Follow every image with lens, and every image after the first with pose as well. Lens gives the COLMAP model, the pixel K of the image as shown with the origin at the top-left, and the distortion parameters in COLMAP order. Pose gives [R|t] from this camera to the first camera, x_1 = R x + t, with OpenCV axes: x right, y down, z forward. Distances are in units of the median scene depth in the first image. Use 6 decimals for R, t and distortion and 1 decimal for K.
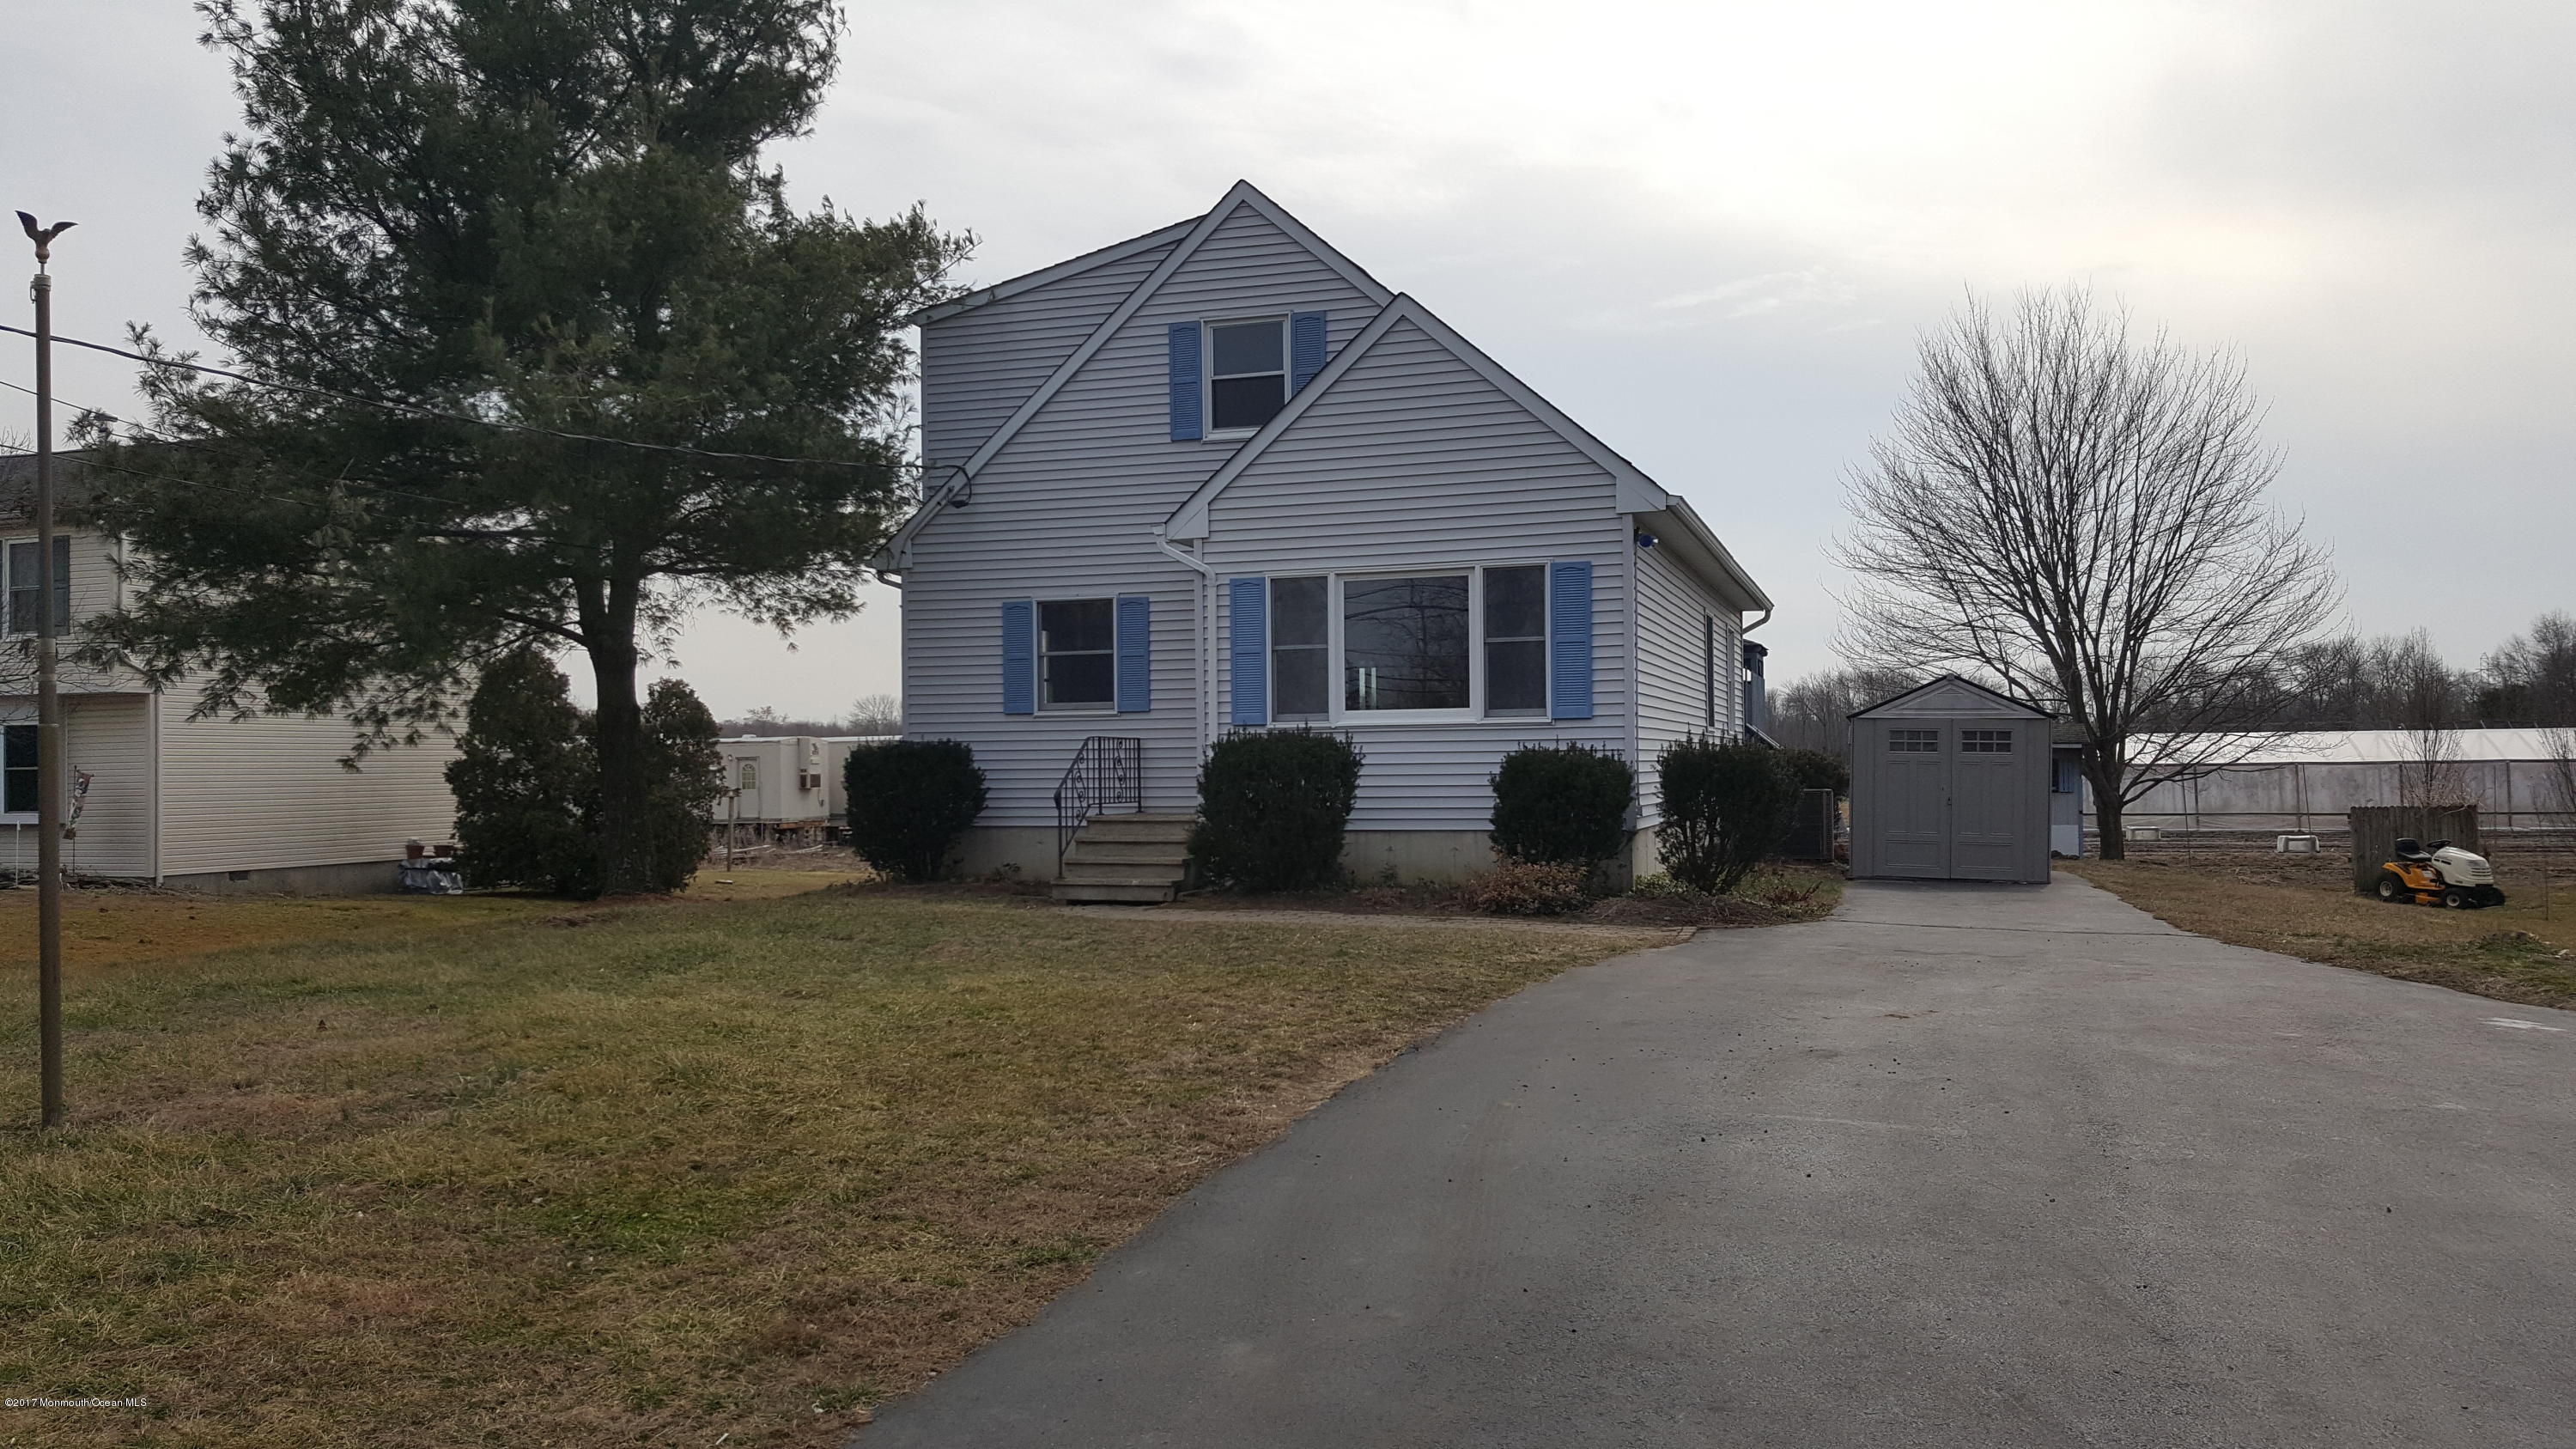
lens RADIAL K [[1948.9, 0, 1288.0], [0, 1948.9, 724.5], [0, 0, 1]] dist [0.116751, -0.193834]
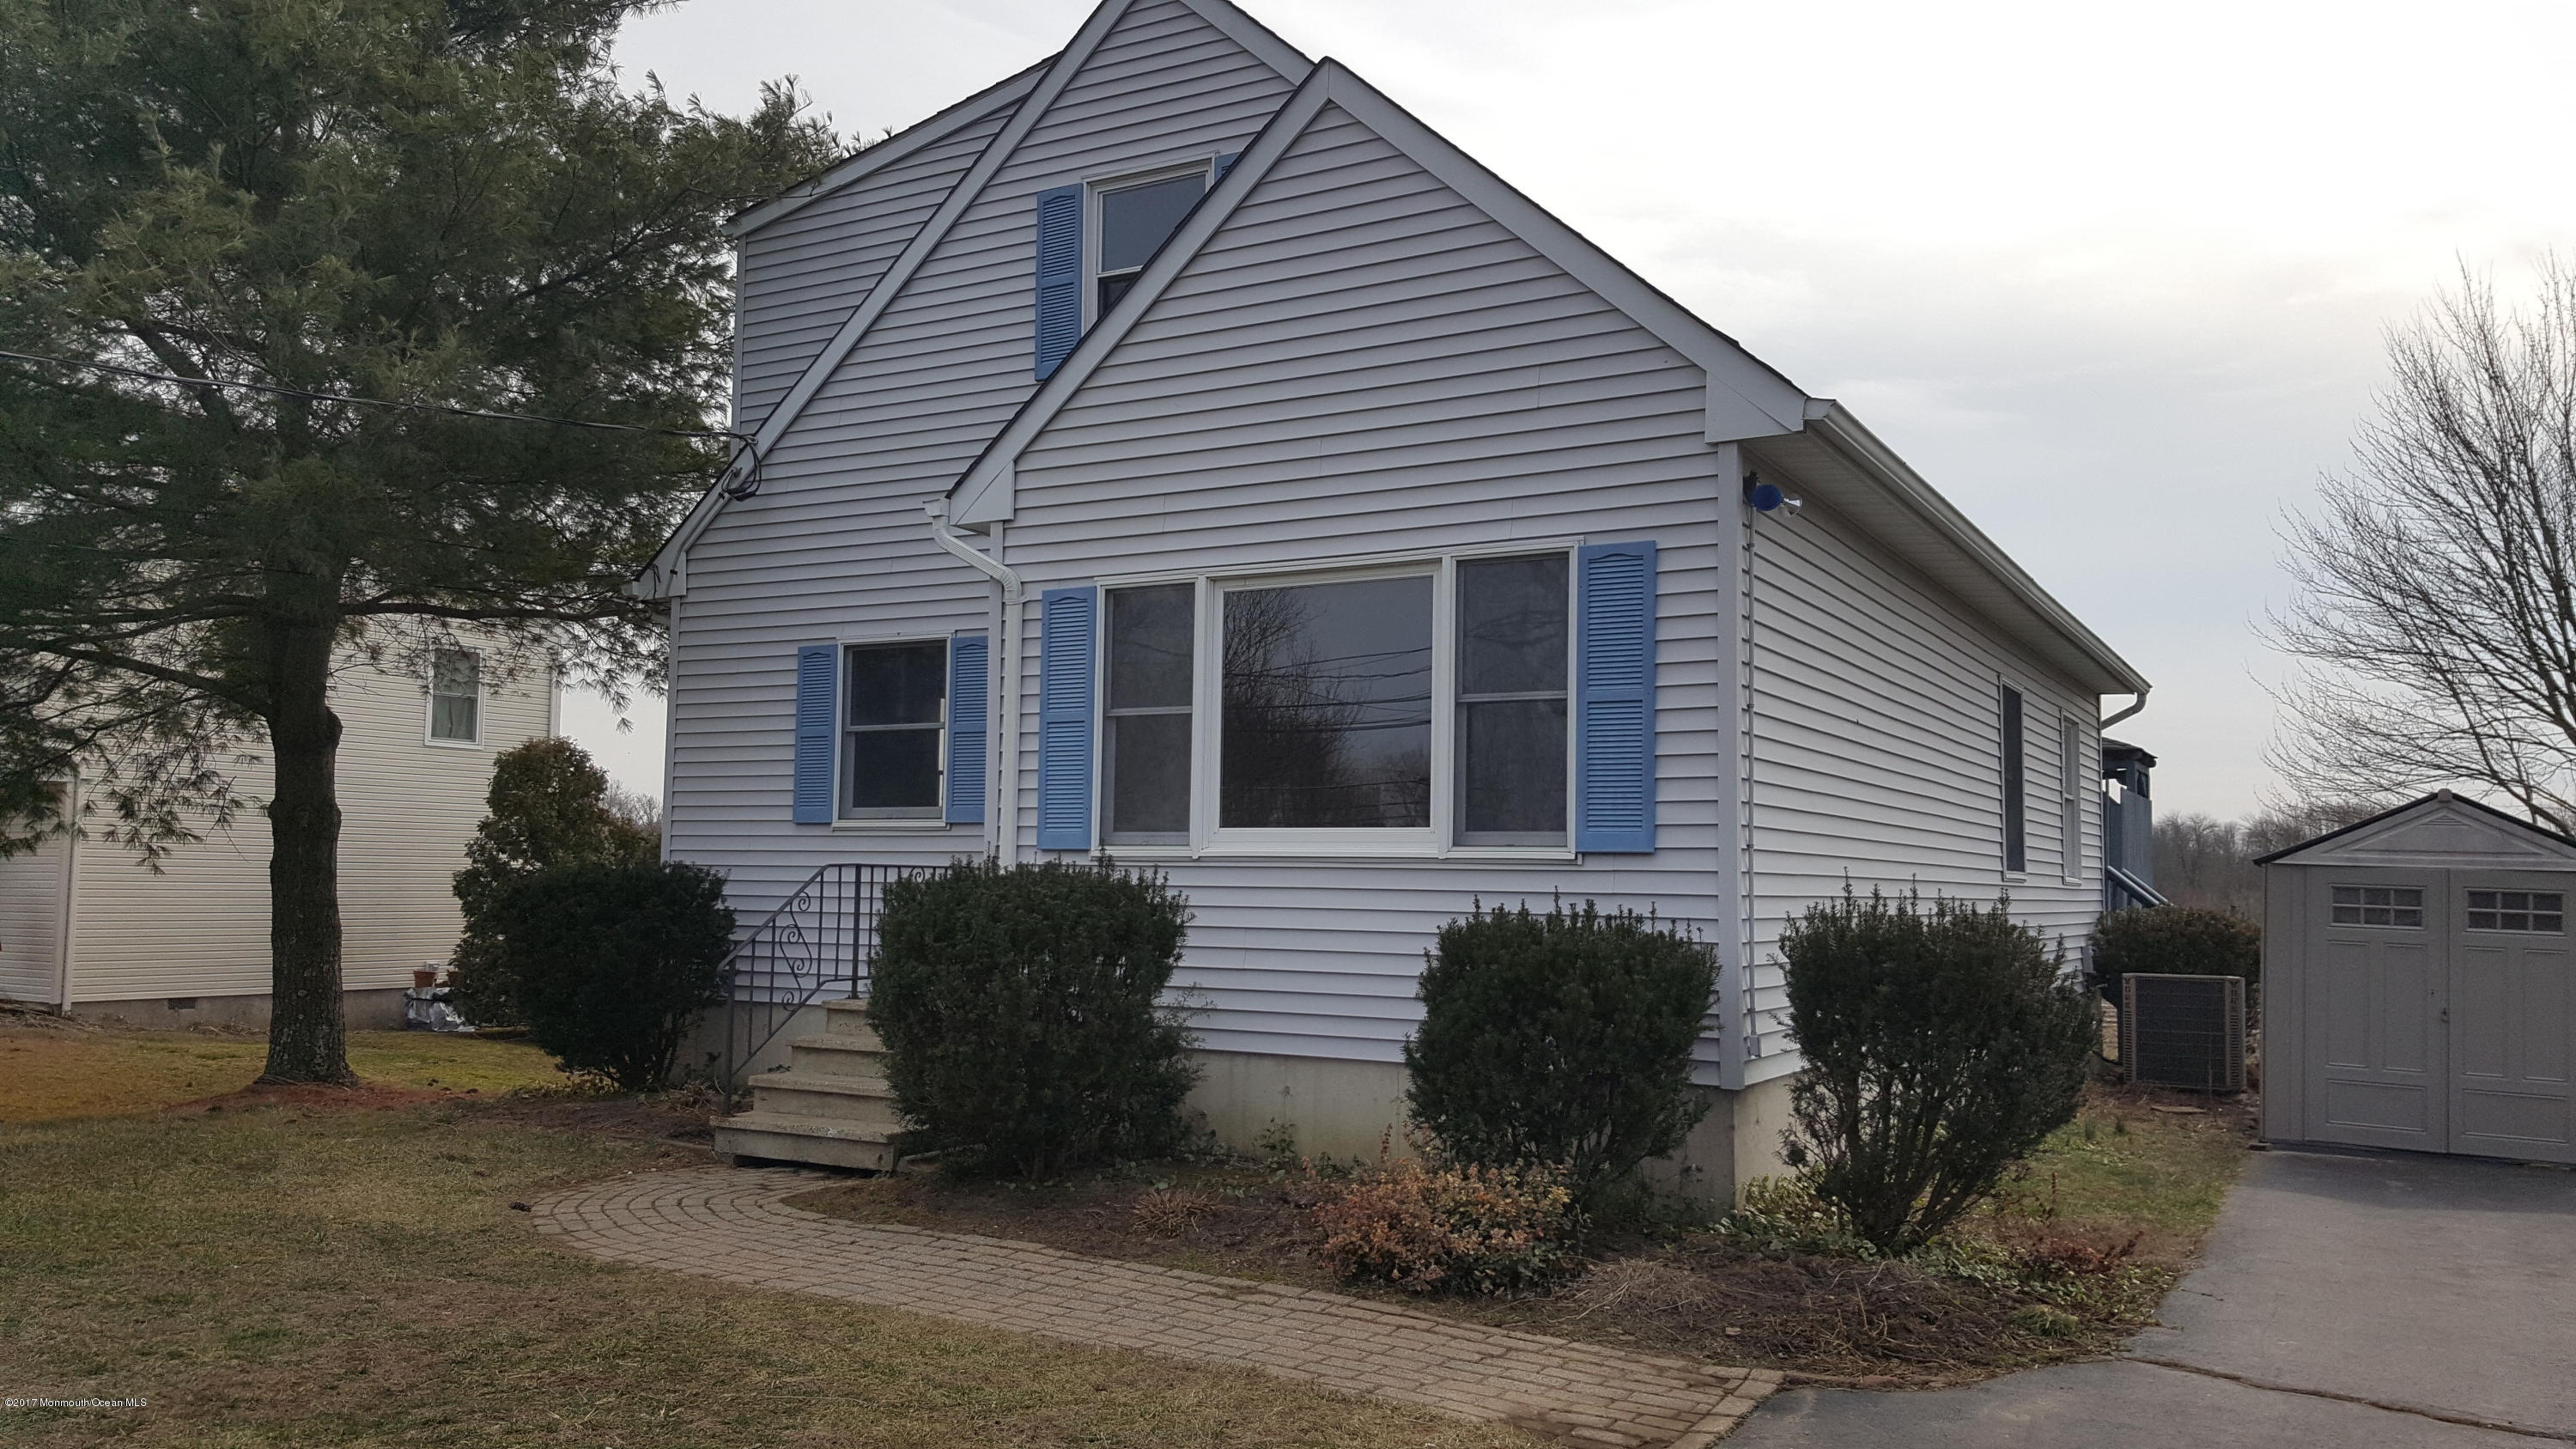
lens RADIAL K [[1948.9, 0, 1288.0], [0, 1948.9, 724.5], [0, 0, 1]] dist [0.116751, -0.193834]
pose [[0.979381, 0.010234, -0.201763, 0.141715], [-0.022362, 0.998071, -0.057921, -0.004362], [0.200781, 0.061239, 0.977720, 0.424114]]
